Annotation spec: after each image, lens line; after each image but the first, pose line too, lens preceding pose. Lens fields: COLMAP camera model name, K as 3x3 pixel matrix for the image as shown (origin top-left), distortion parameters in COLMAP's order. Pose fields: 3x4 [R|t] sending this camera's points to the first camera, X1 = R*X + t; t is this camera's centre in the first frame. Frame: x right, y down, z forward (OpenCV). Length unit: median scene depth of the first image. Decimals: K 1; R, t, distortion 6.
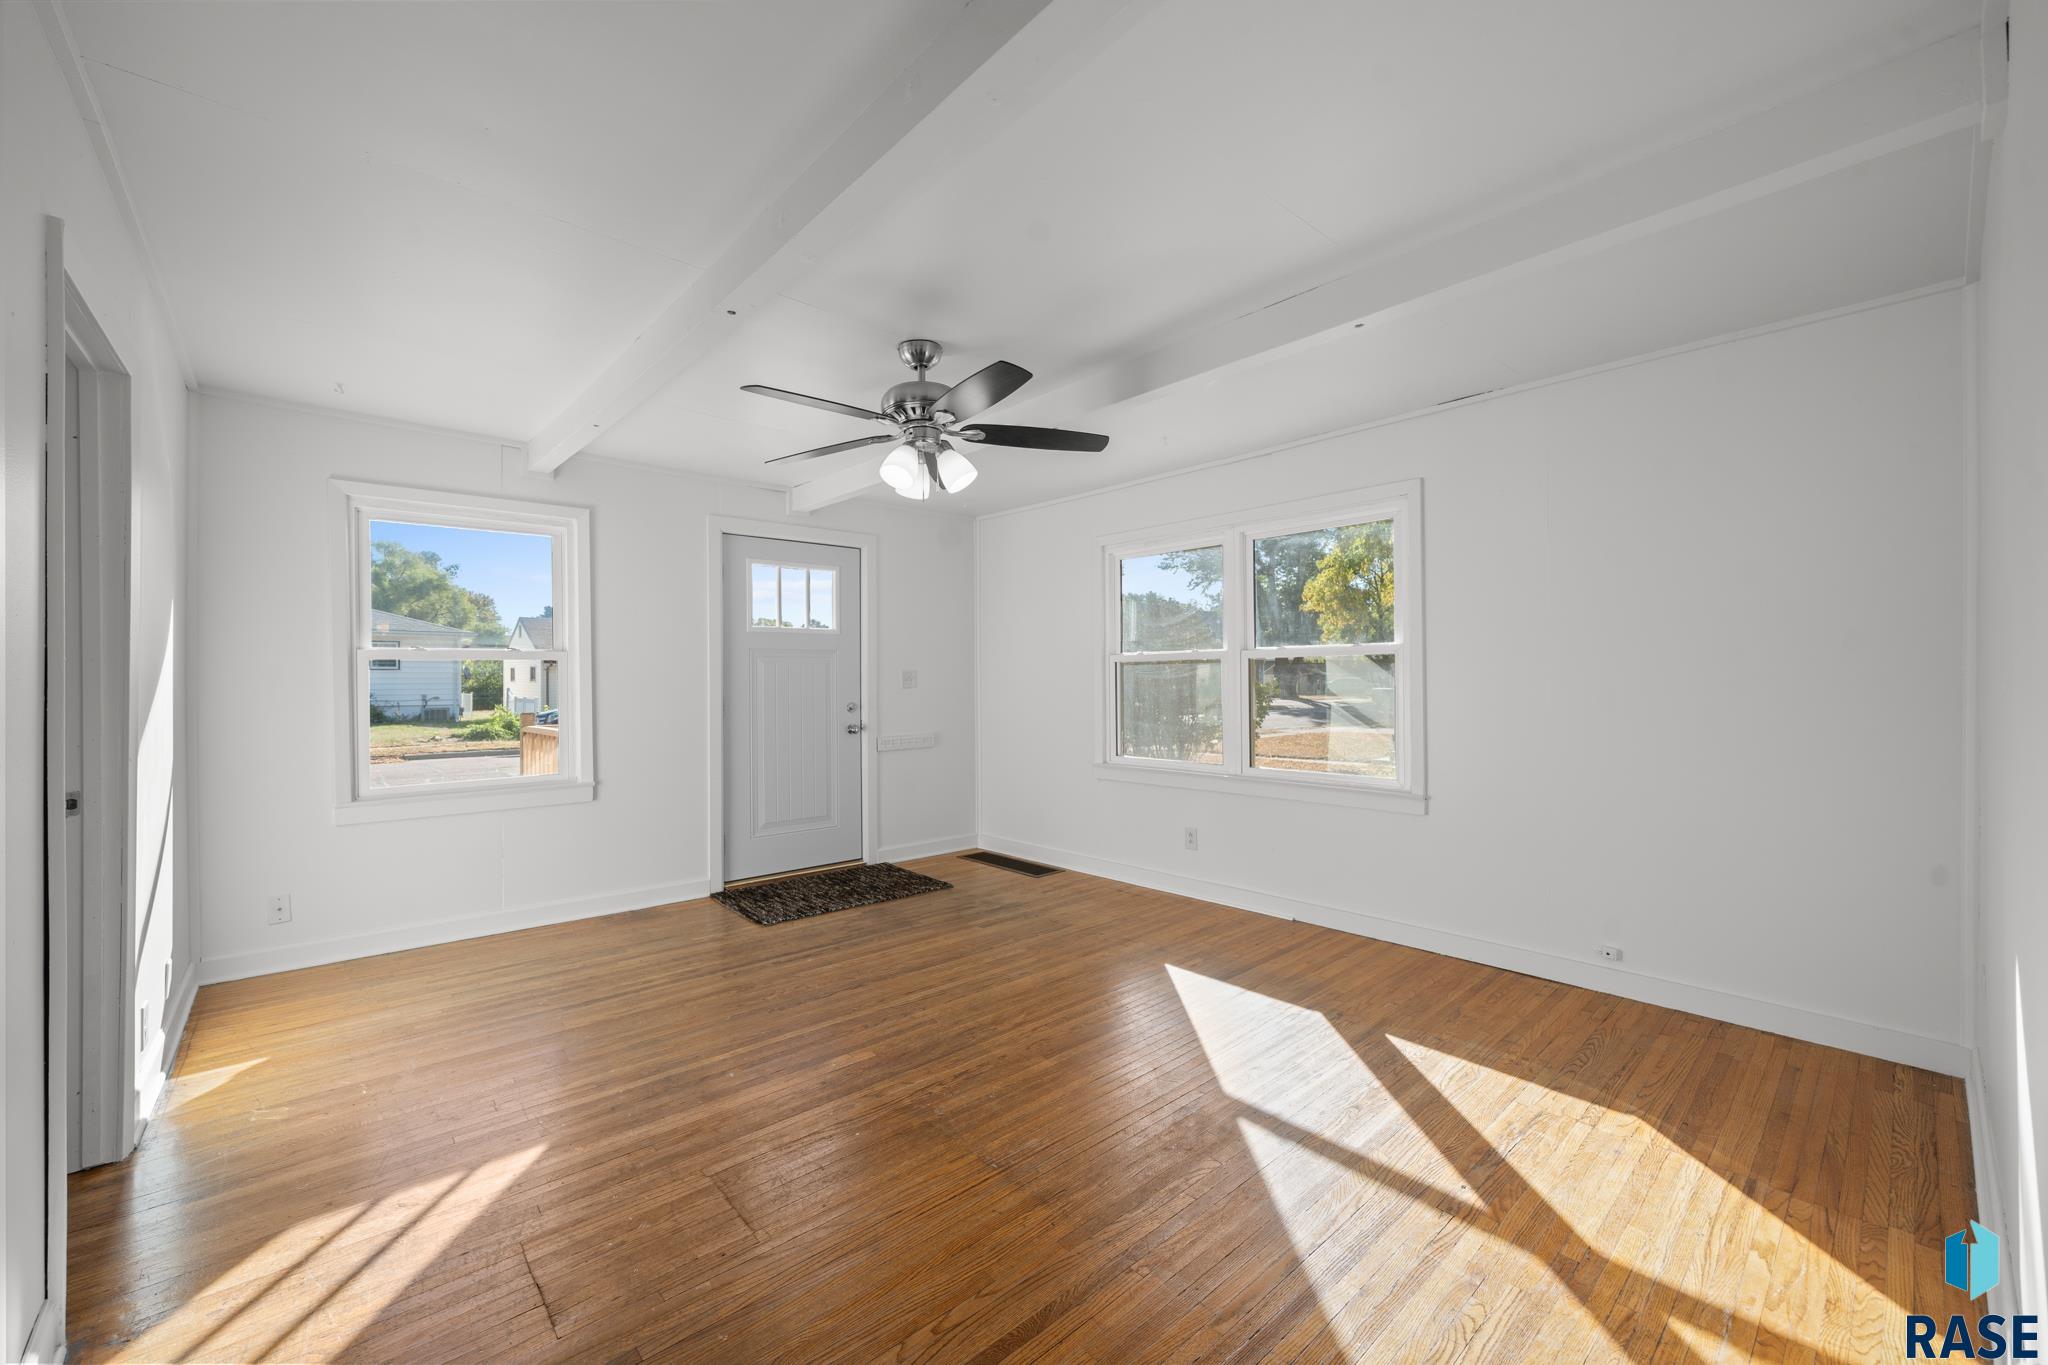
lens RADIAL K [[820.1, 0, 1030.0], [0, 820.1, 693.9], [0, 0, 1]] dist [-0.004513, 0.001644]
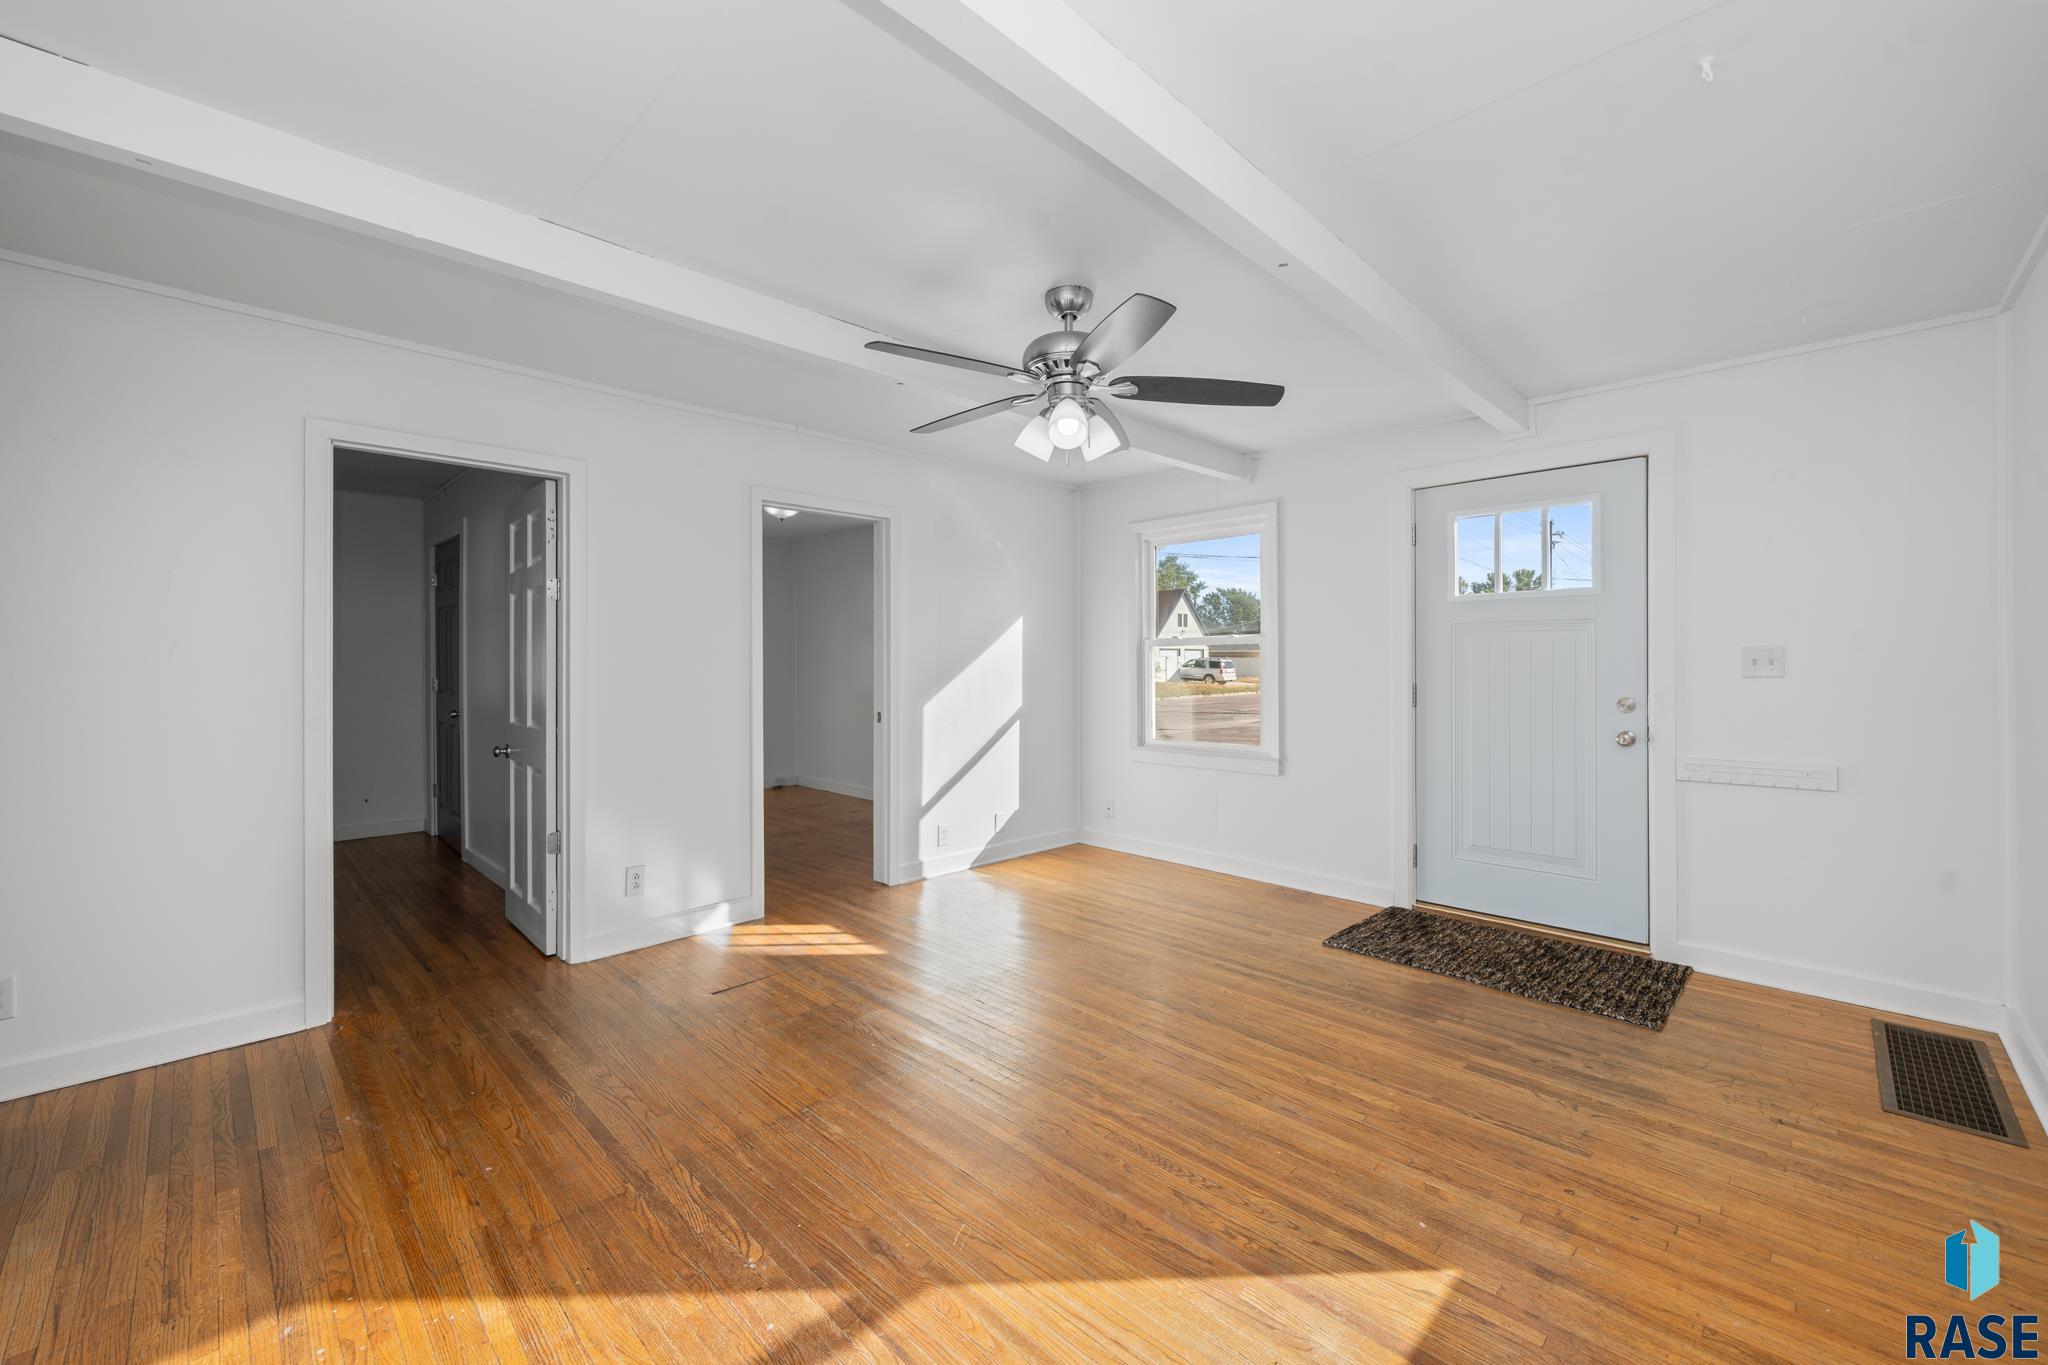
lens RADIAL K [[820.1, 0, 987.5], [0, 820.1, 665.7], [0, 0, 1]] dist [-0.004513, 0.001644]
pose [[0.025837, 0.008052, -0.999634, 0.620232], [-0.017077, 0.999825, 0.007612, -0.015692], [0.999520, 0.016874, 0.025970, 0.713902]]
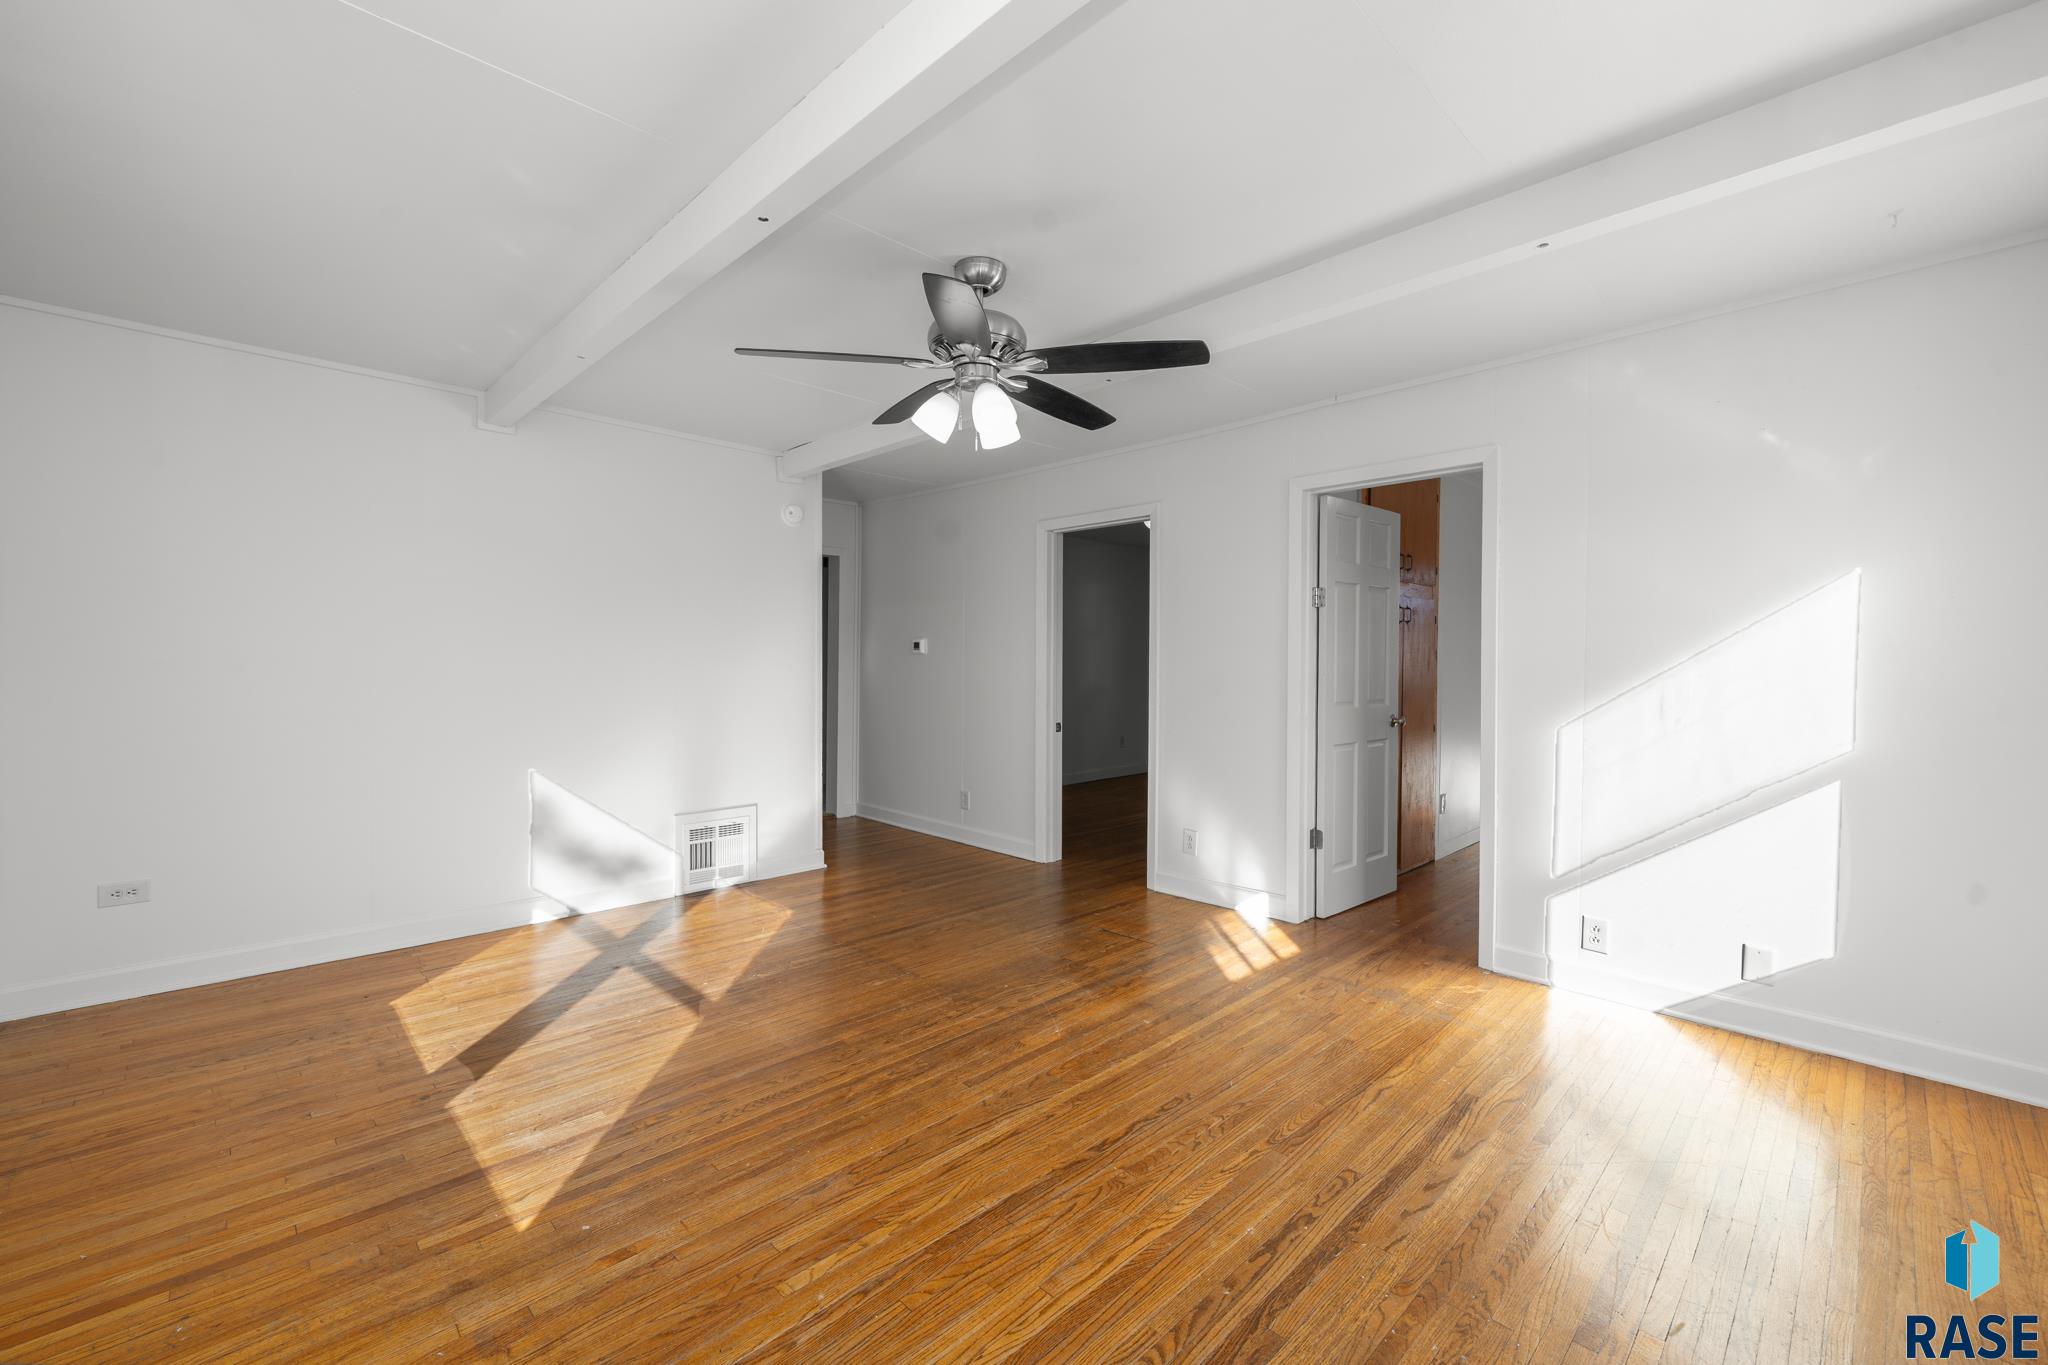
lens RADIAL K [[820.1, 0, 1030.2], [0, 820.1, 668.7], [0, 0, 1]] dist [-0.004513, 0.001644]
pose [[-0.998966, 0.000354, -0.045453, -0.119592], [-0.000921, 0.999607, 0.028017, -0.019925], [0.045445, 0.028030, -0.998574, 1.494370]]
